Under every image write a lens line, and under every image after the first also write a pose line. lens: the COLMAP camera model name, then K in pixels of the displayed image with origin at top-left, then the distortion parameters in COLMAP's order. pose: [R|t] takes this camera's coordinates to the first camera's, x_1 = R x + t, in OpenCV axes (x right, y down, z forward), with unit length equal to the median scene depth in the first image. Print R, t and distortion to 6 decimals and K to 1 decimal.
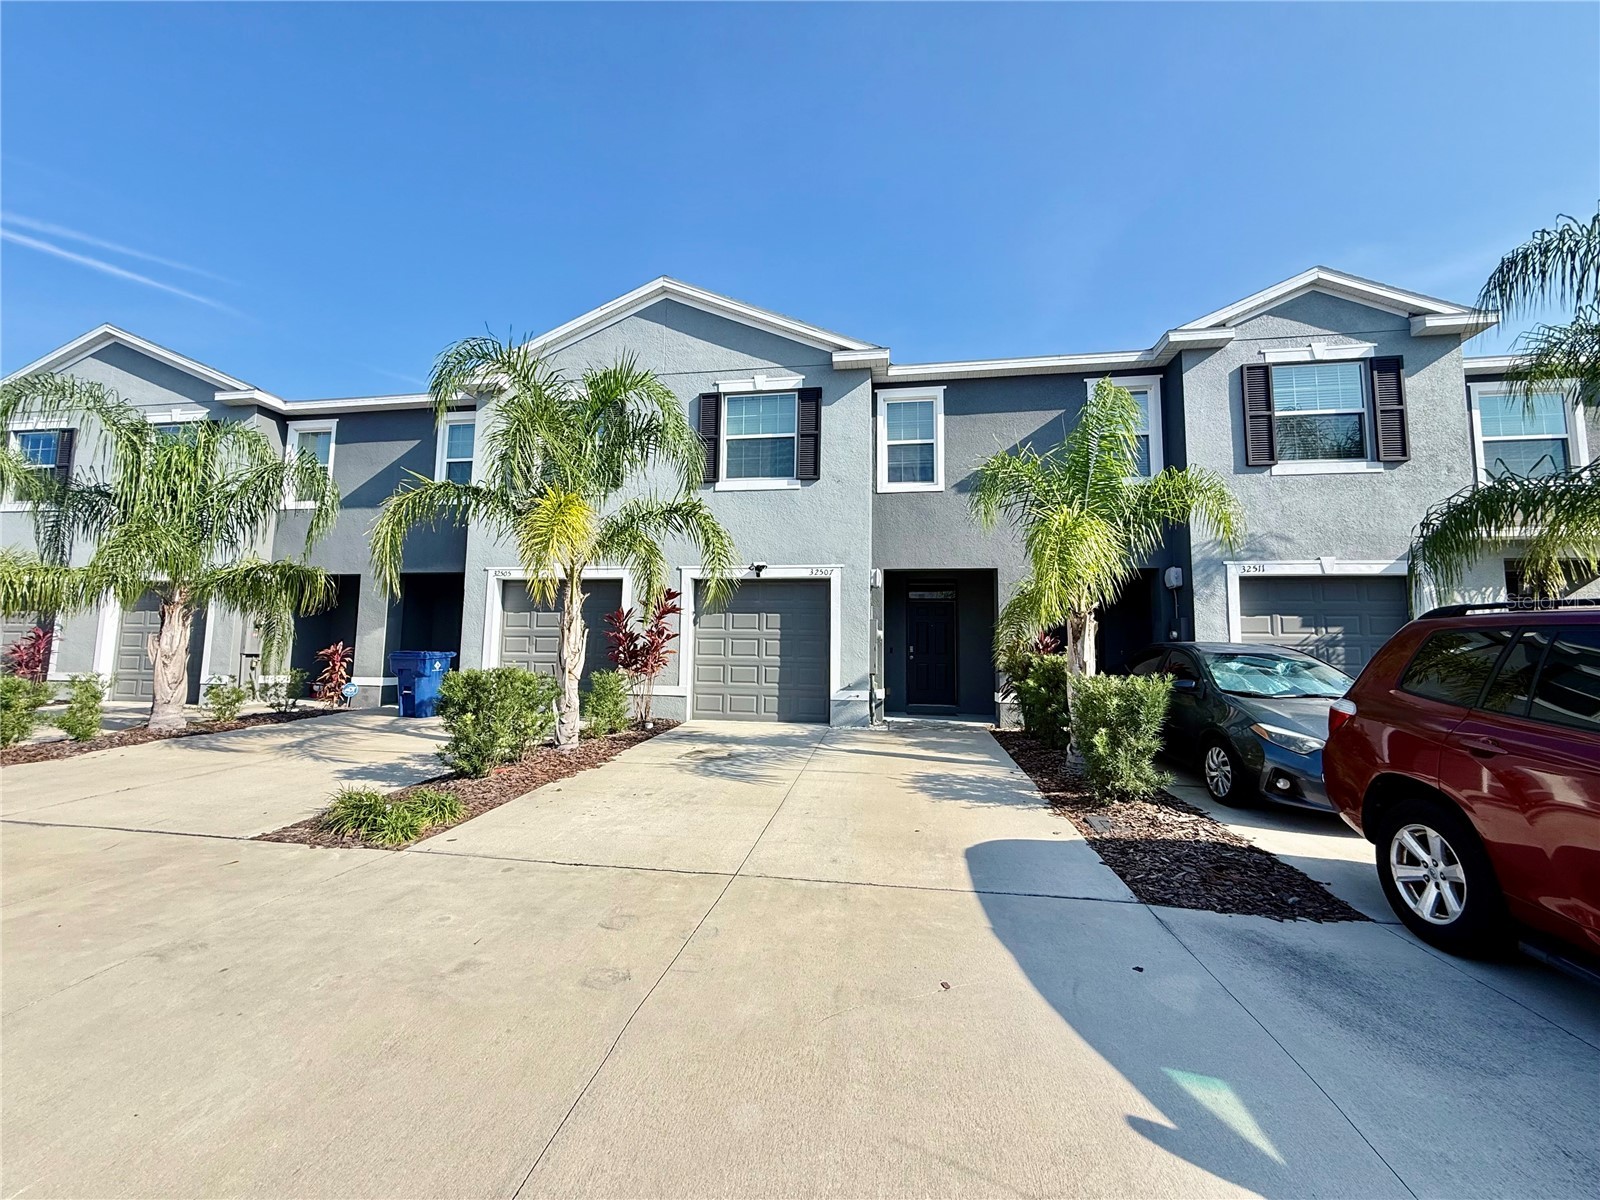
lens RADIAL K [[635.2, 0, 796.6], [0, 635.2, 594.1], [0, 0, 1]] dist [-0.000343, 0.000063]
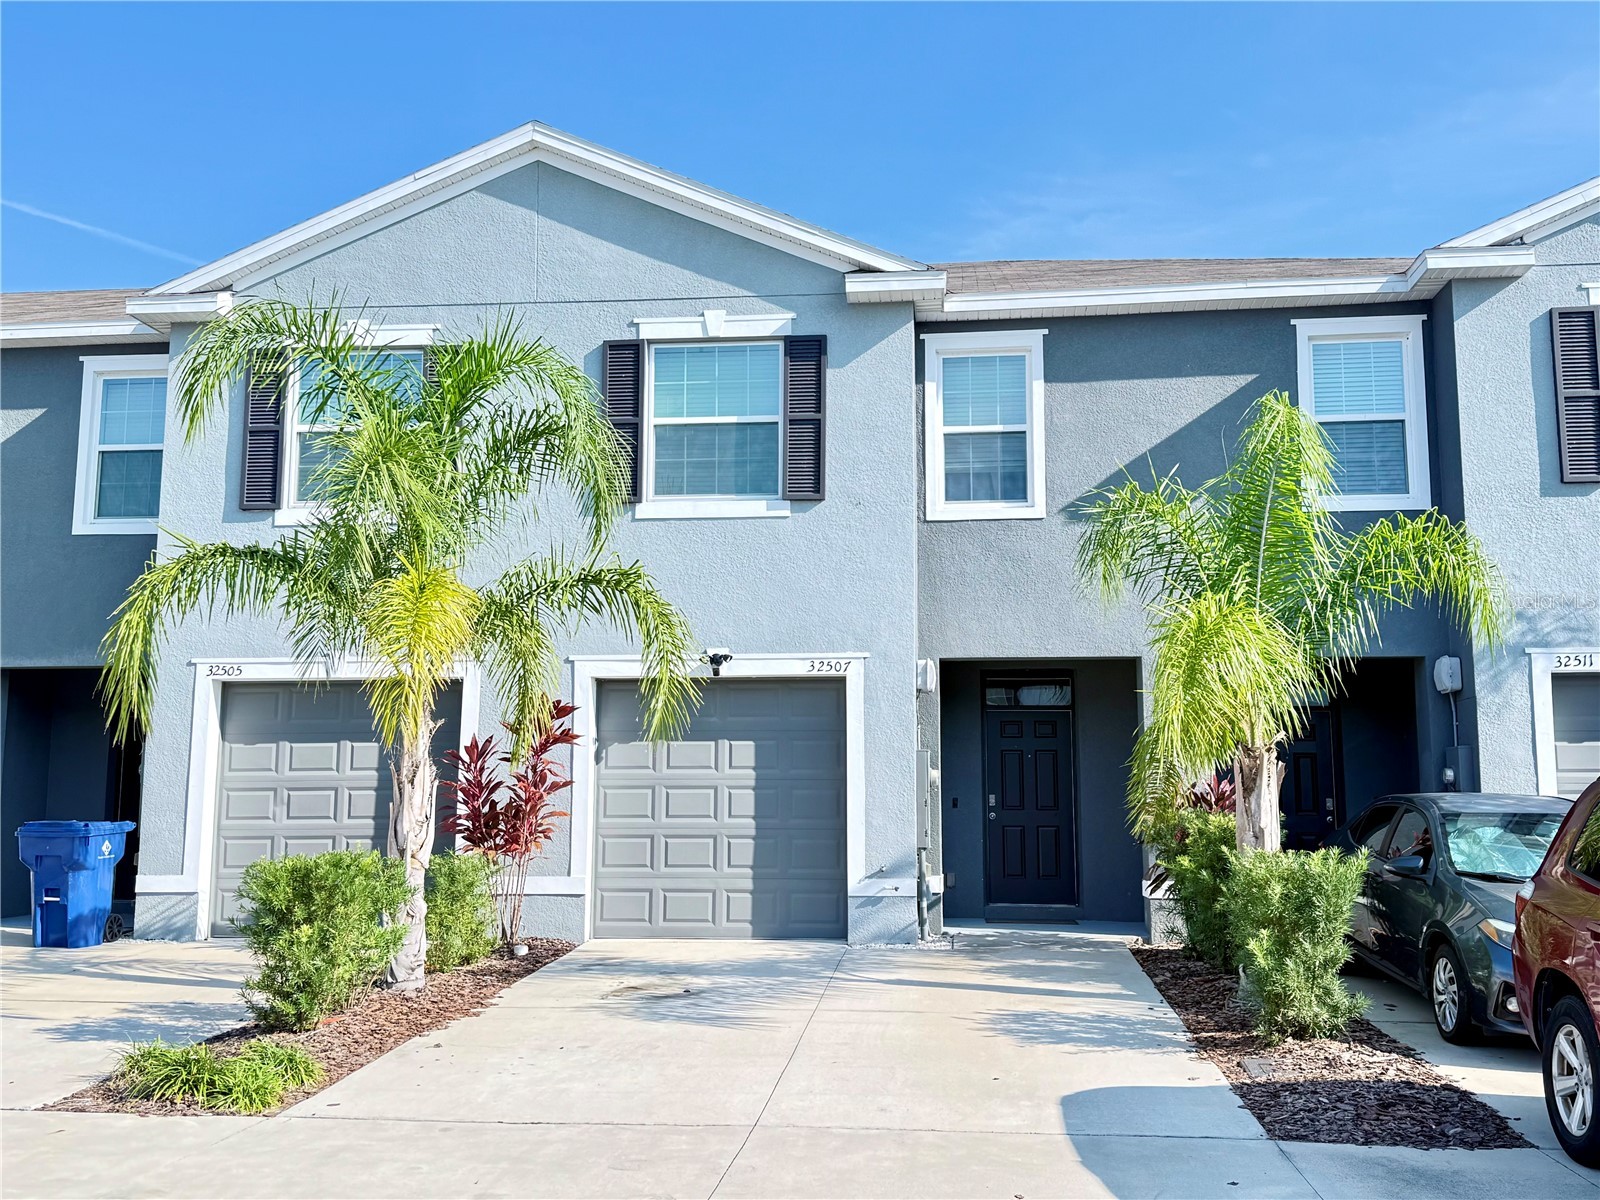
lens RADIAL K [[1524.6, 0, 808.0], [0, 1524.6, 595.8], [0, 0, 1]] dist [0.160743, -0.319924]
pose [[0.998536, -0.005930, 0.053767, -0.053054], [0.007822, 0.999355, -0.035050, -0.050931], [-0.053525, 0.035420, 0.997938, -0.357181]]
